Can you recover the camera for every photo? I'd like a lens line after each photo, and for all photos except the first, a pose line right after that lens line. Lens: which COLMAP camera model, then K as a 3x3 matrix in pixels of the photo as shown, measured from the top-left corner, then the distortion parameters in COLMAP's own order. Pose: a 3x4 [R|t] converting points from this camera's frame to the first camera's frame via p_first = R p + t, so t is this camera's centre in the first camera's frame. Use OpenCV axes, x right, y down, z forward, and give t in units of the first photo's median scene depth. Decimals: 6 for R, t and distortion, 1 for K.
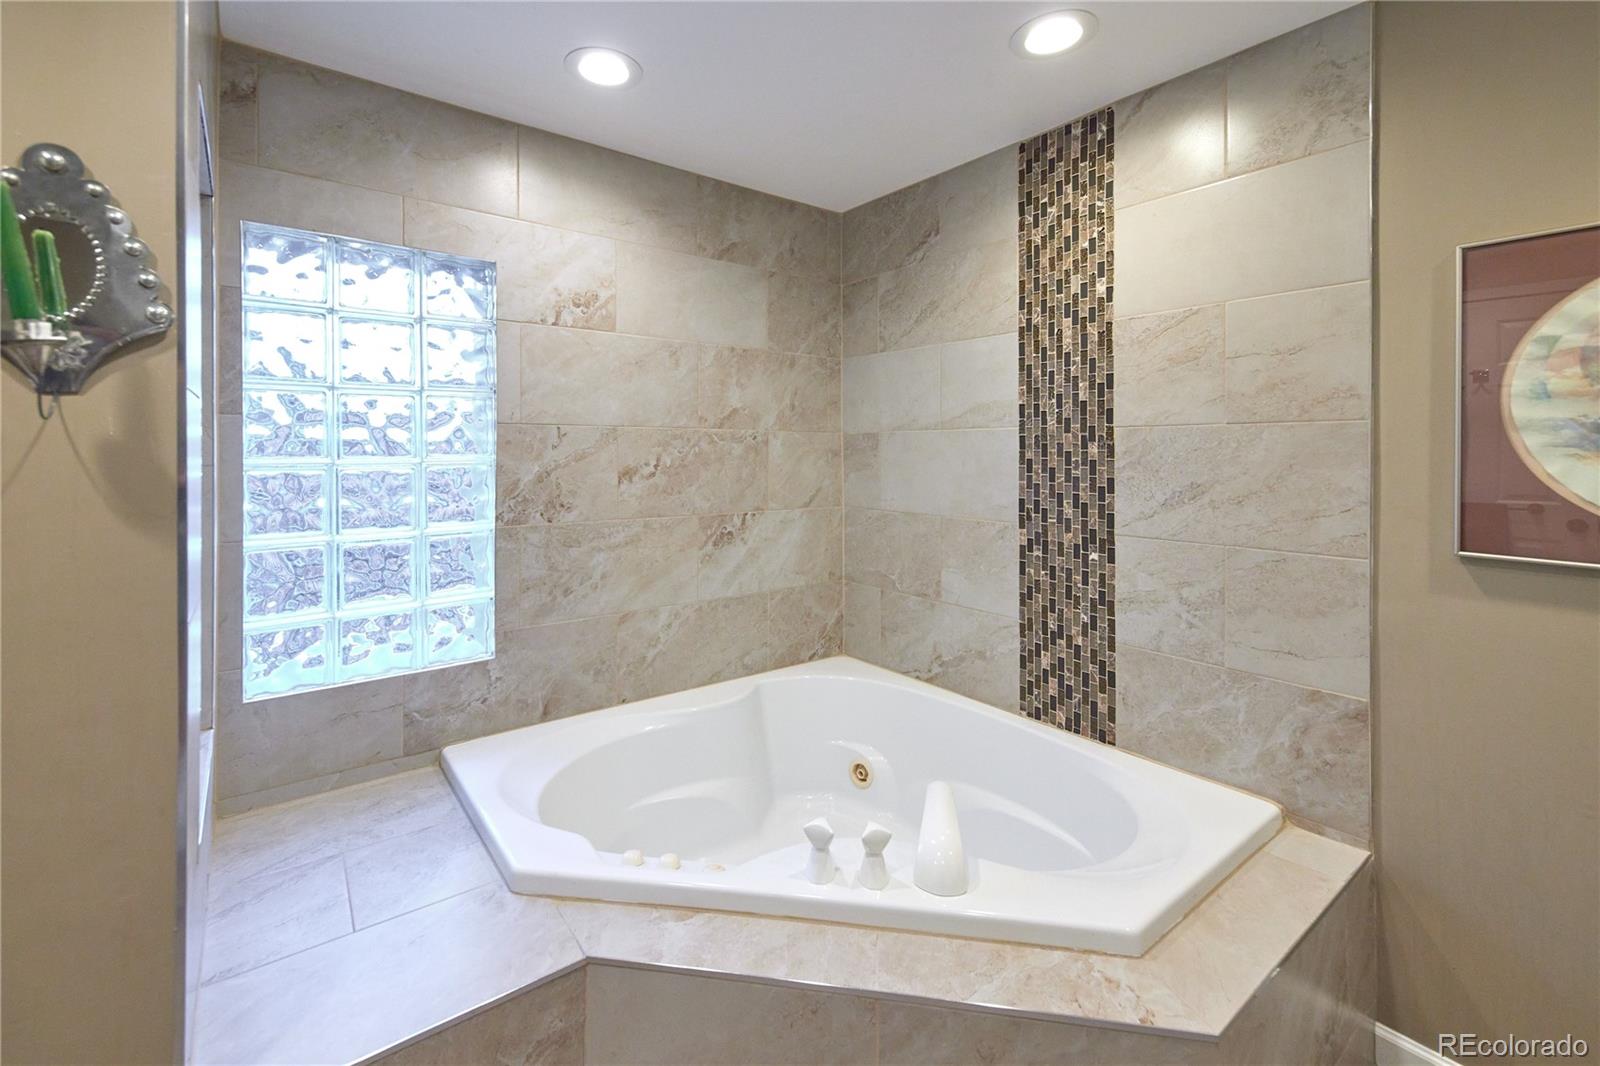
lens RADIAL K [[712.3, 0, 795.4], [0, 712.3, 442.2], [0, 0, 1]] dist [0.012866, 0.000239]
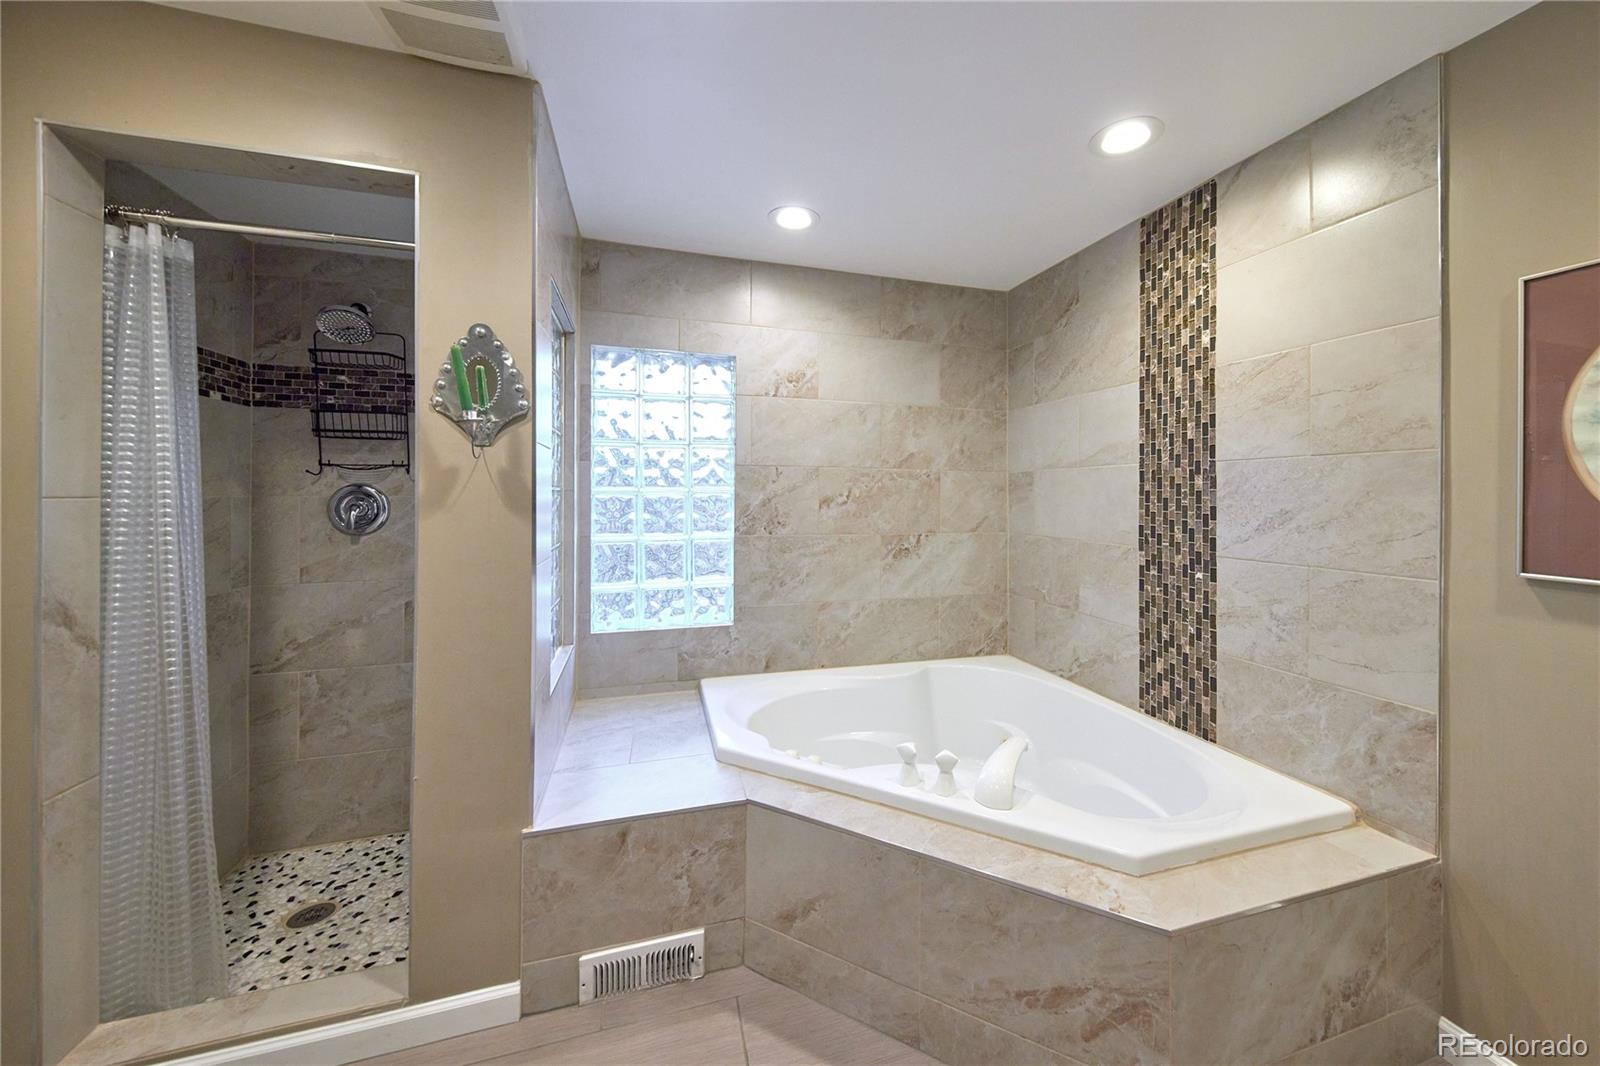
lens RADIAL K [[573.5, 0, 796.6], [0, 573.5, 480.2], [0, 0, 1]] dist [0.000278, -0.000151]
pose [[0.937146, -0.001871, -0.348932, 0.132130], [-0.000275, 0.999981, -0.006100, 0.013560], [0.348937, 0.005813, 0.937128, -0.075800]]
